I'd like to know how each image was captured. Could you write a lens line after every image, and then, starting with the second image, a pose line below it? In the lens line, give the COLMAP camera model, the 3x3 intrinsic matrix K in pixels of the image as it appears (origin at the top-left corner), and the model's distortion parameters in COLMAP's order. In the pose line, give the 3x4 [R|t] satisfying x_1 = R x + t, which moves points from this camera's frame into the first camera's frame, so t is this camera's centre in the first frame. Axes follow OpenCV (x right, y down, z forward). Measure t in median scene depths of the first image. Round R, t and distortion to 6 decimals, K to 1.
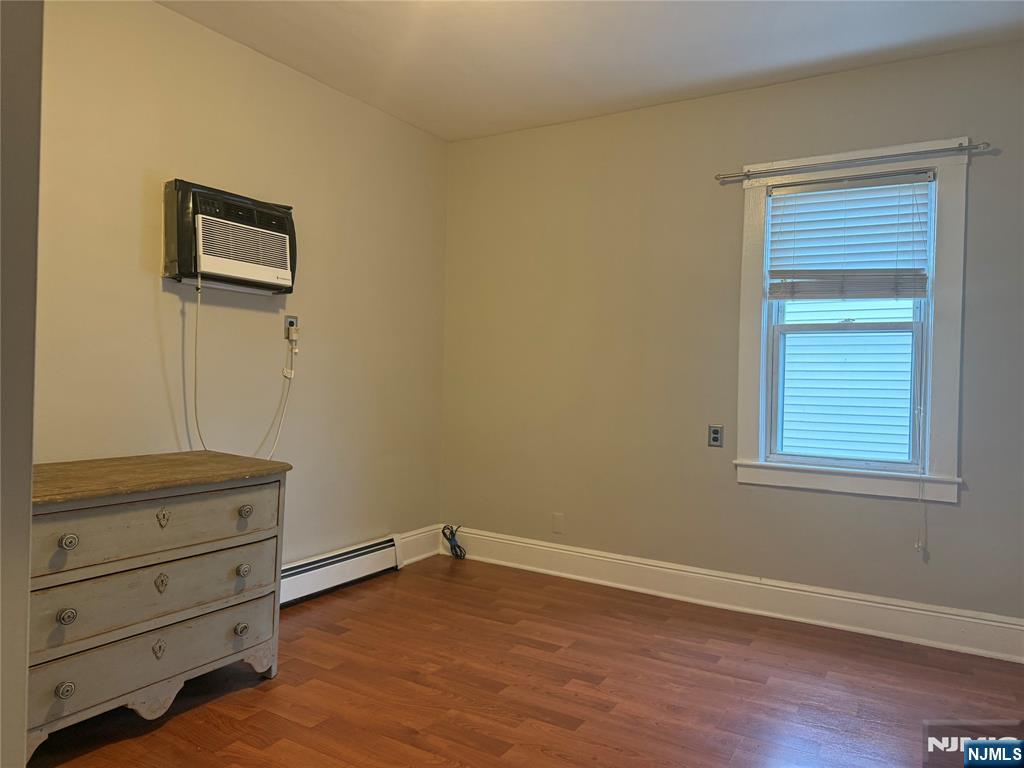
lens RADIAL K [[718.5, 0, 529.8], [0, 718.5, 364.2], [0, 0, 1]] dist [0.057386, -0.062730]
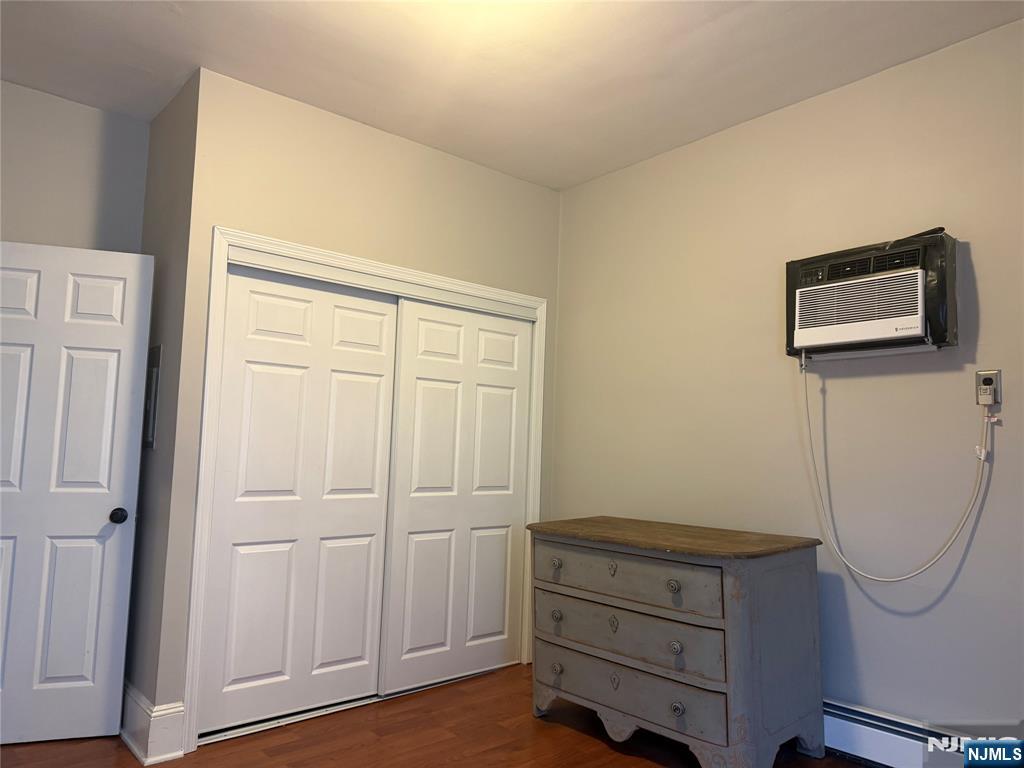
lens RADIAL K [[718.5, 0, 512.5], [0, 718.5, 373.4], [0, 0, 1]] dist [0.057386, -0.062730]
pose [[-0.331243, -0.139480, -0.933179, 0.548493], [-0.008648, 0.989421, -0.144816, 0.047401], [0.943506, -0.039899, -0.328945, 0.932942]]
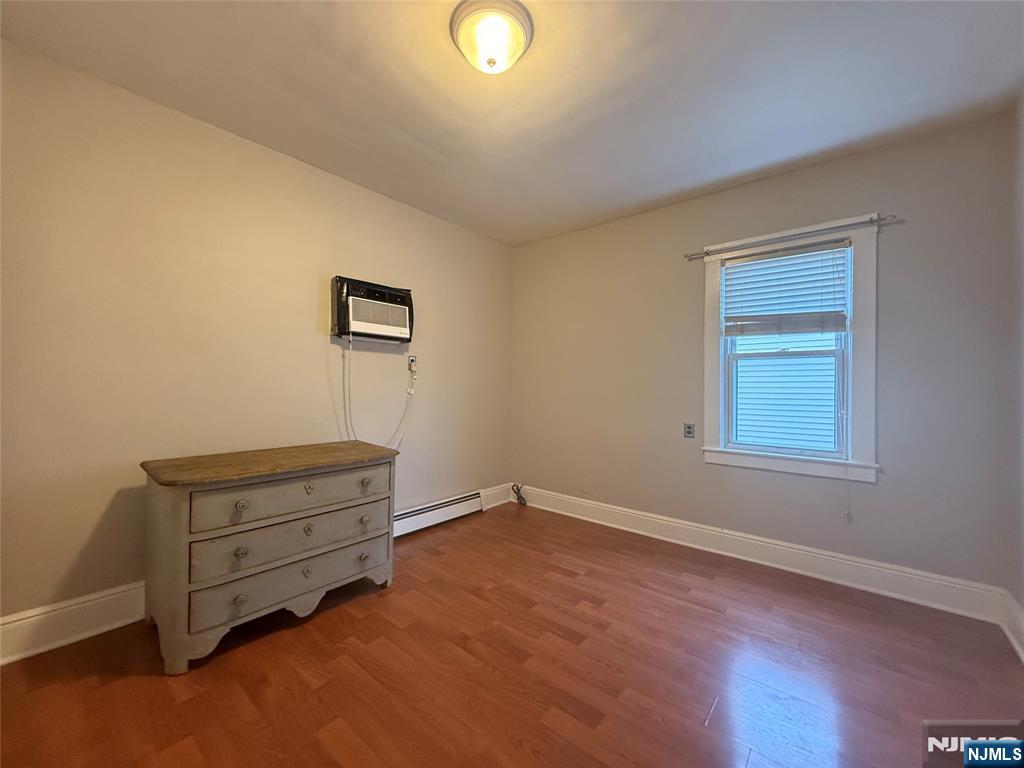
lens RADIAL K [[409.4, 0, 517.4], [0, 409.4, 373.5], [0, 0, 1]] dist [0.002485, 0.001660]
pose [[0.985634, -0.017585, -0.167975, 0.069981], [0.015247, 0.999768, -0.015201, -0.011715], [0.168204, 0.012422, 0.985674, 0.147108]]
